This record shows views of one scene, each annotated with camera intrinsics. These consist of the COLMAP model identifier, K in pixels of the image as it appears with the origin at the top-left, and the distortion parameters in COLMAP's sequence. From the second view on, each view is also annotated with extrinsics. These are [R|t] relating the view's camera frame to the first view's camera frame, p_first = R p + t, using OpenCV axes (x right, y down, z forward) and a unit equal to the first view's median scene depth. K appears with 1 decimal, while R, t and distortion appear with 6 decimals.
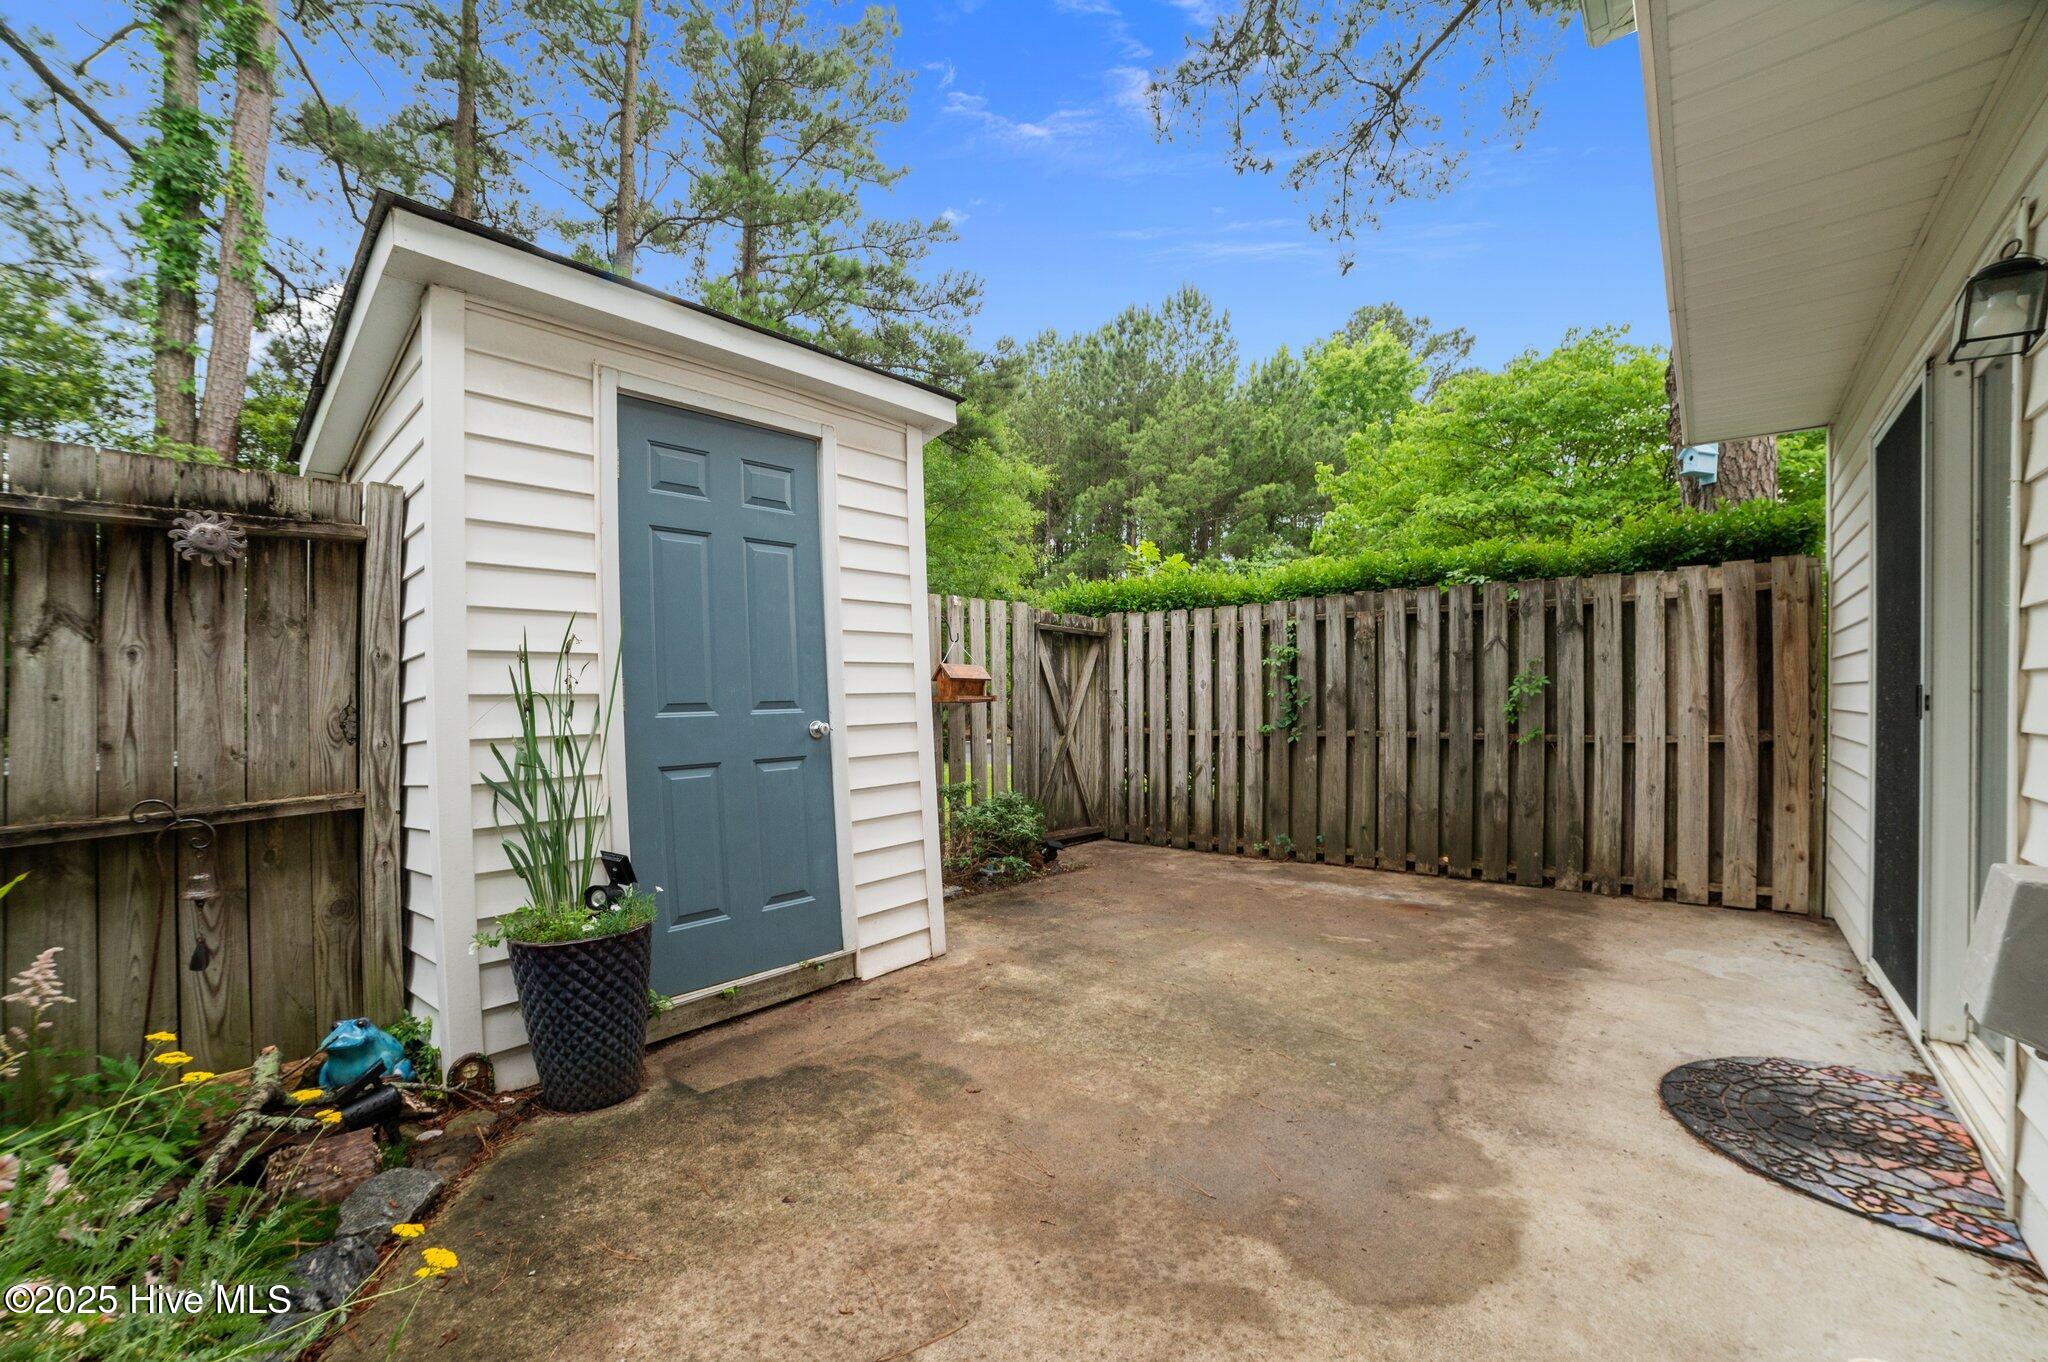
lens RADIAL K [[825.6, 0, 1024.0], [0, 825.6, 681.0], [0, 0, 1]] dist [-0.096439, 0.031678]
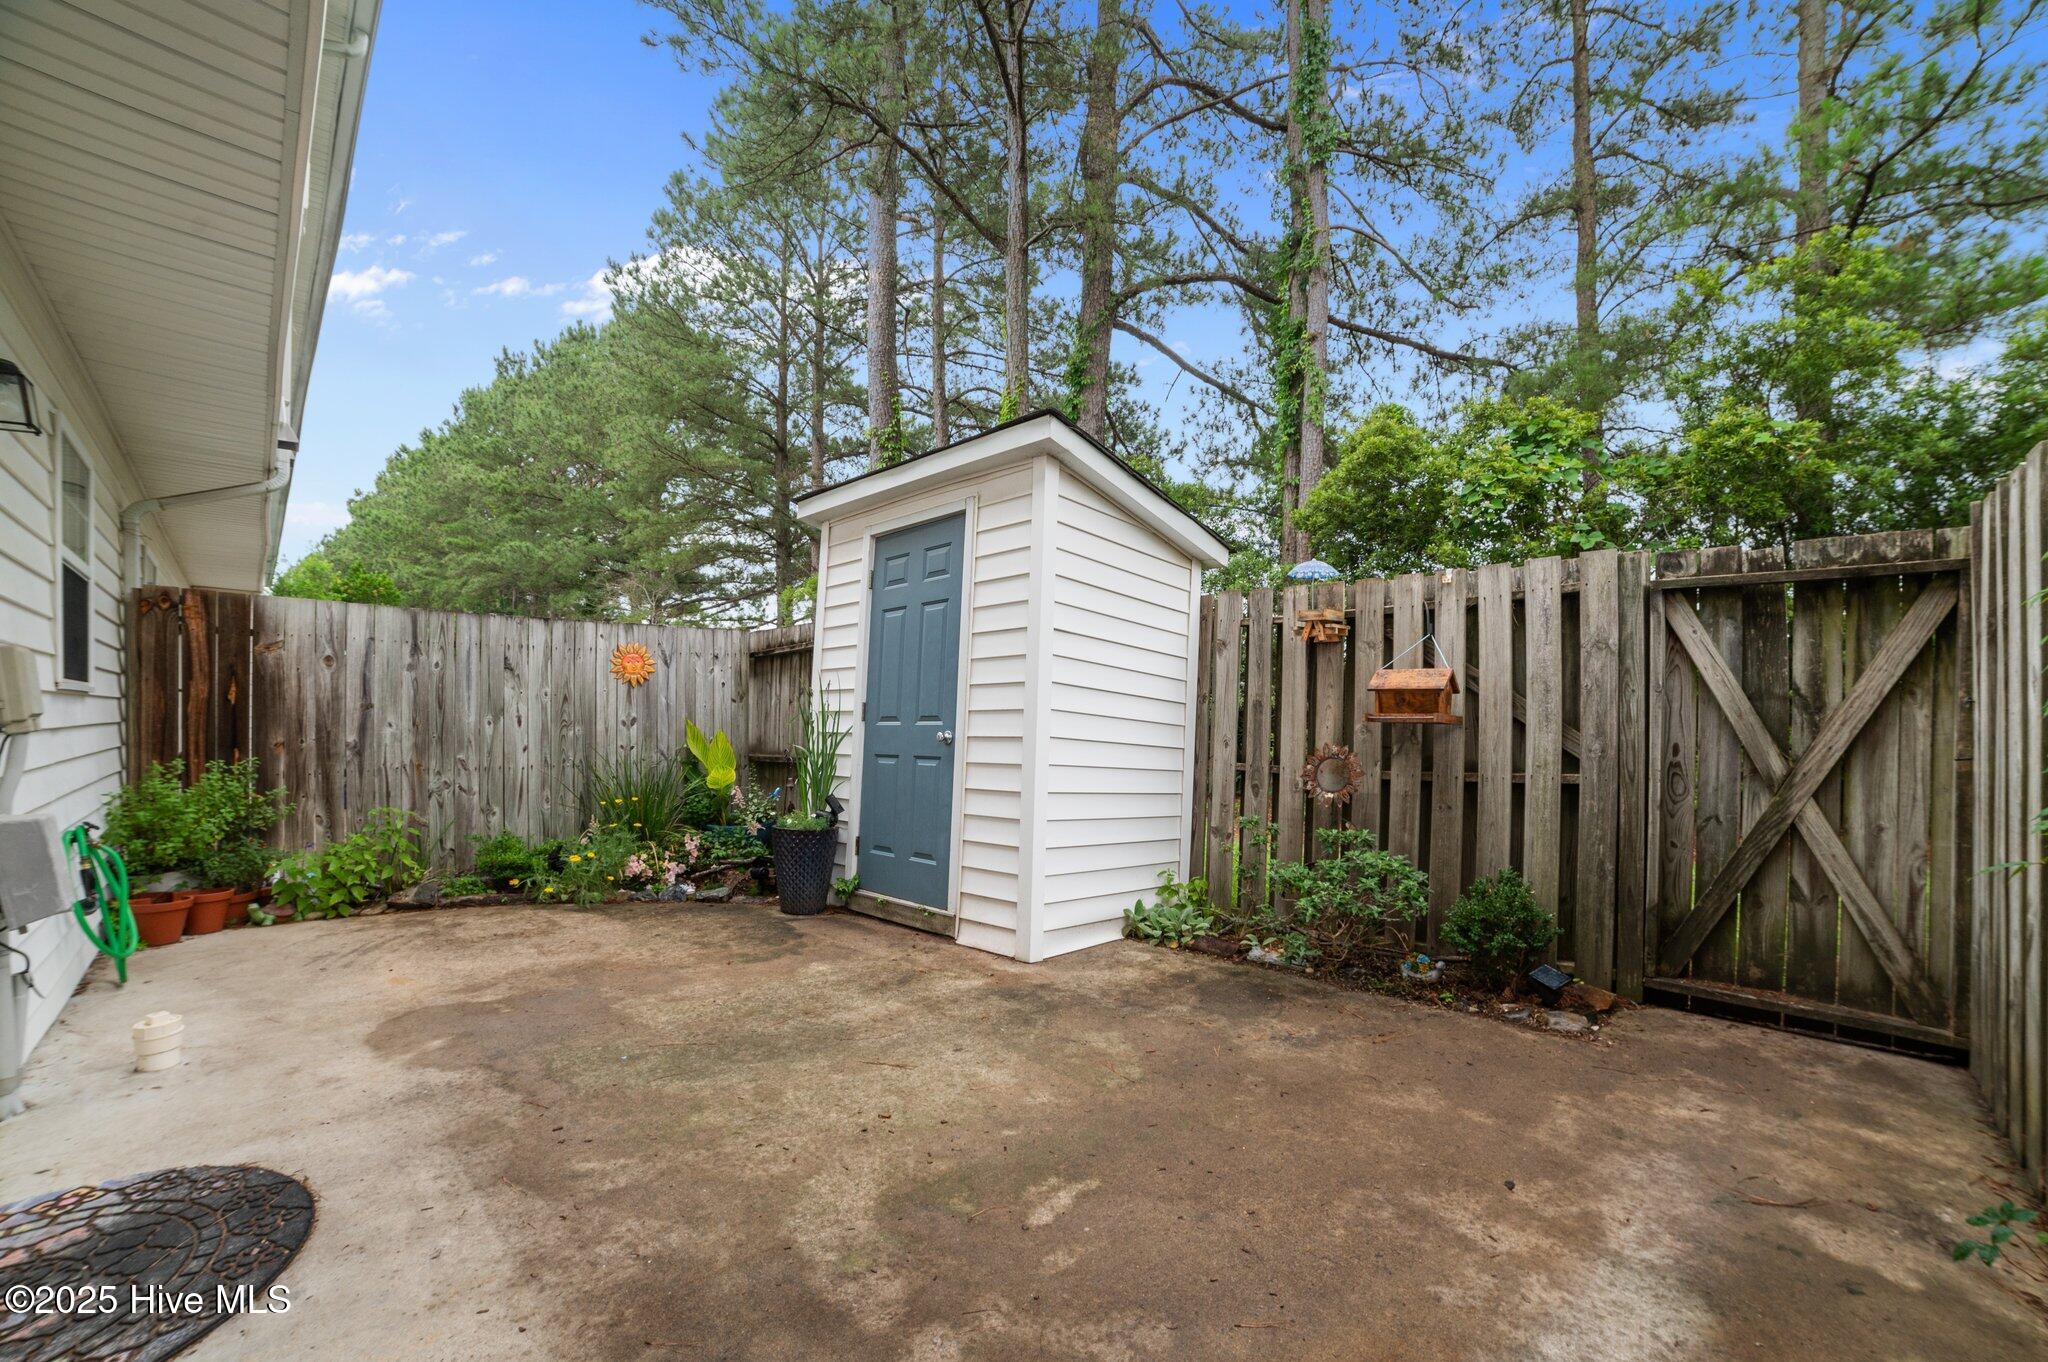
lens RADIAL K [[825.7, 0, 1034.1], [0, 825.7, 715.2], [0, 0, 1]] dist [-0.109267, 0.034445]
pose [[-0.054286, -0.003954, -0.998518, 1.115920], [0.011918, 0.999918, -0.004607, 0.033316], [0.998454, -0.012150, -0.054234, 1.279127]]
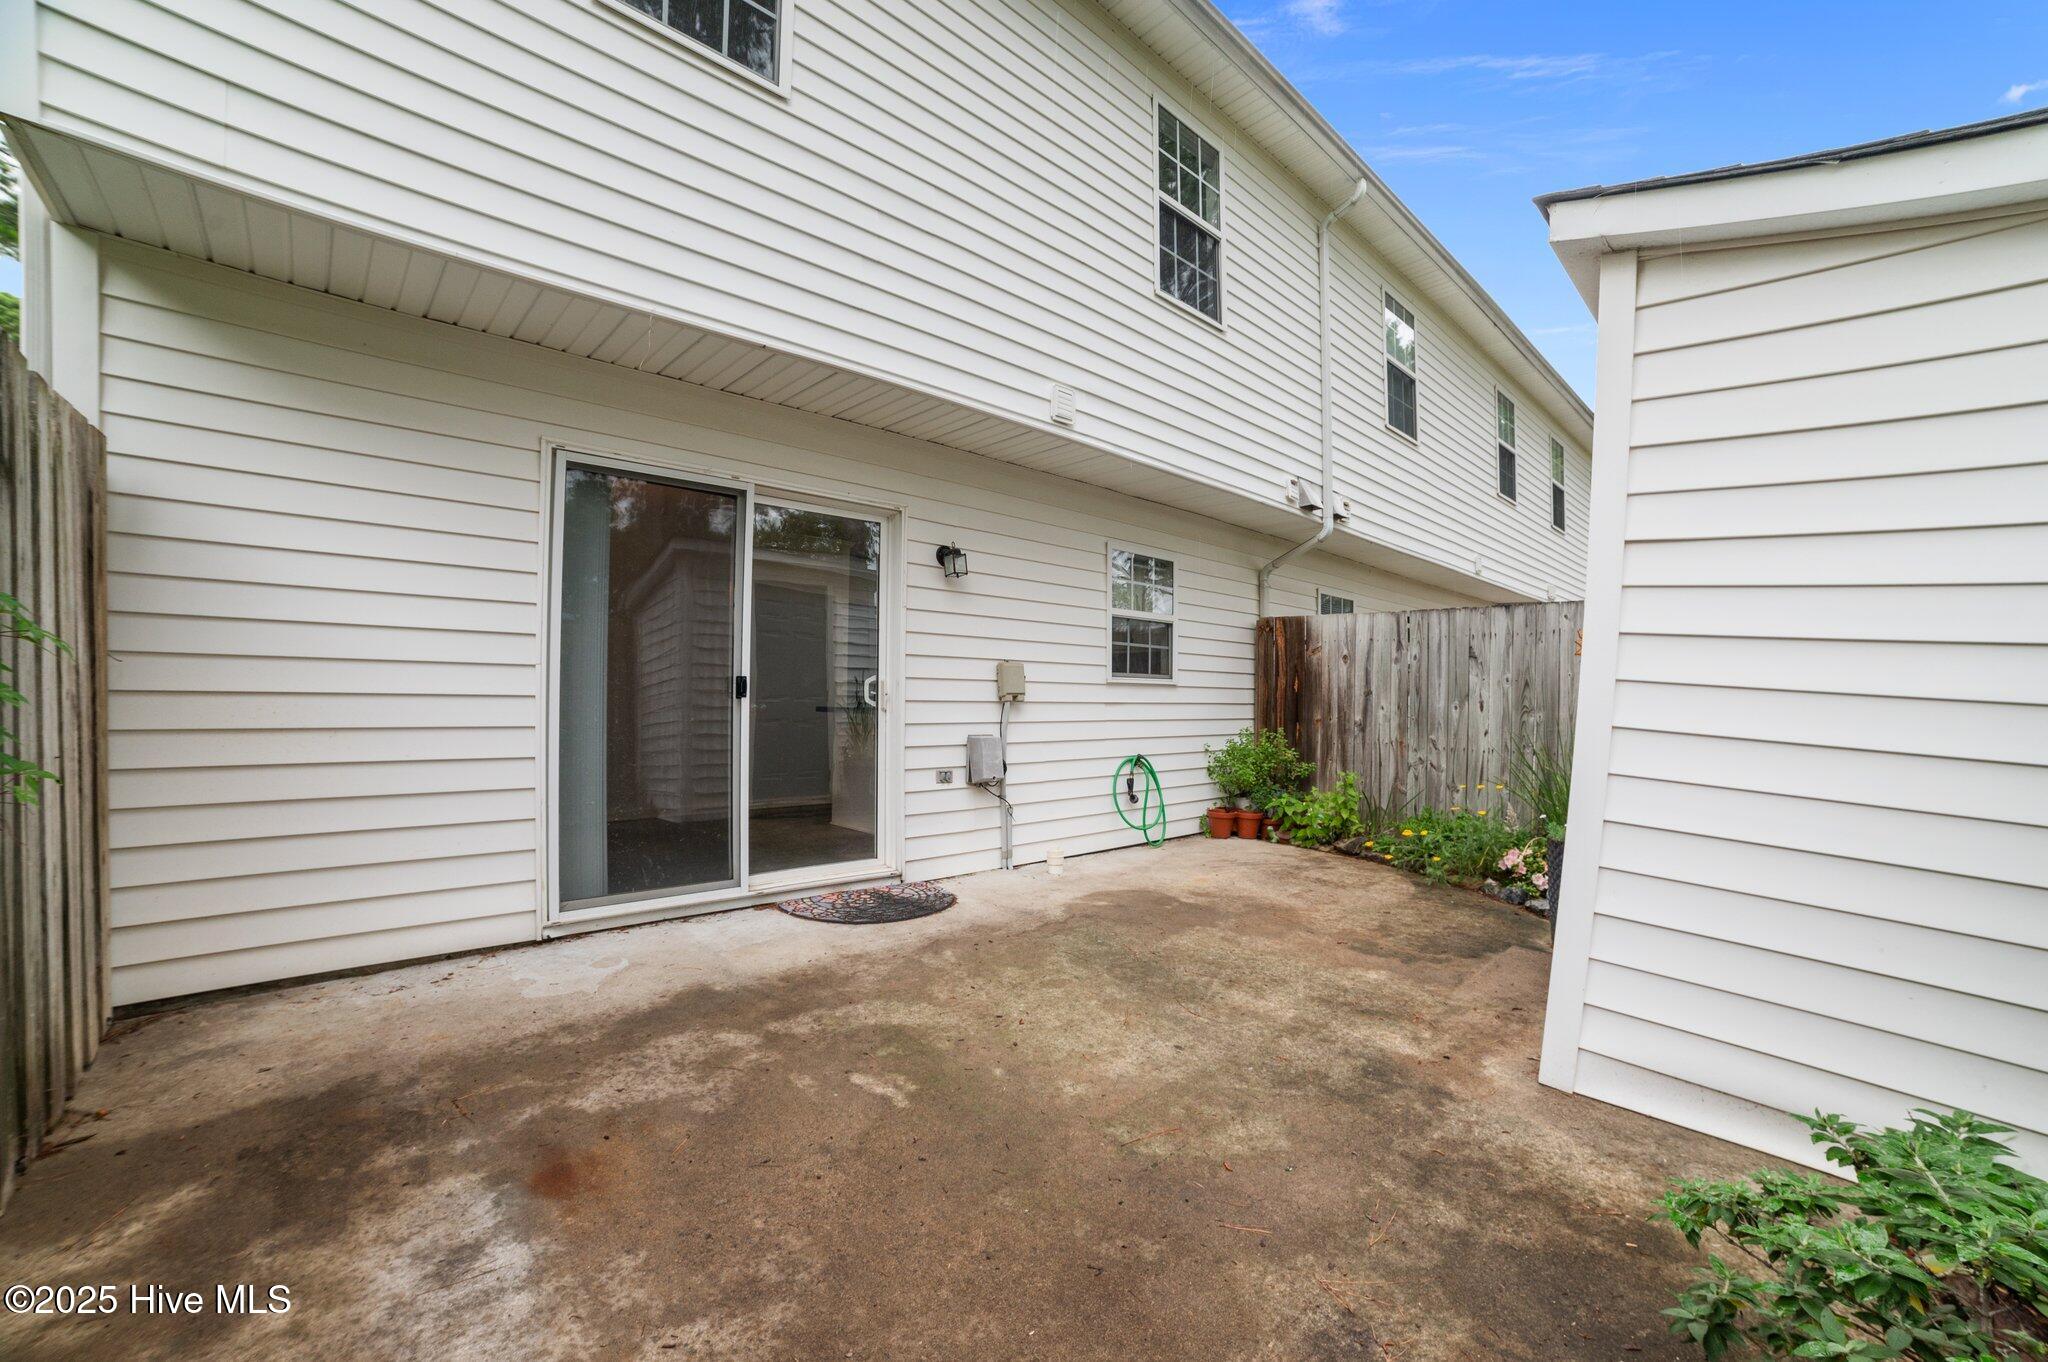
lens RADIAL K [[825.7, 0, 1034.1], [0, 825.7, 715.2], [0, 0, 1]] dist [-0.109267, 0.034445]
pose [[-0.995746, -0.015277, 0.090867, 0.301229], [-0.015122, 0.999883, 0.002391, 0.056273], [-0.090892, 0.001006, -0.995860, 1.985273]]
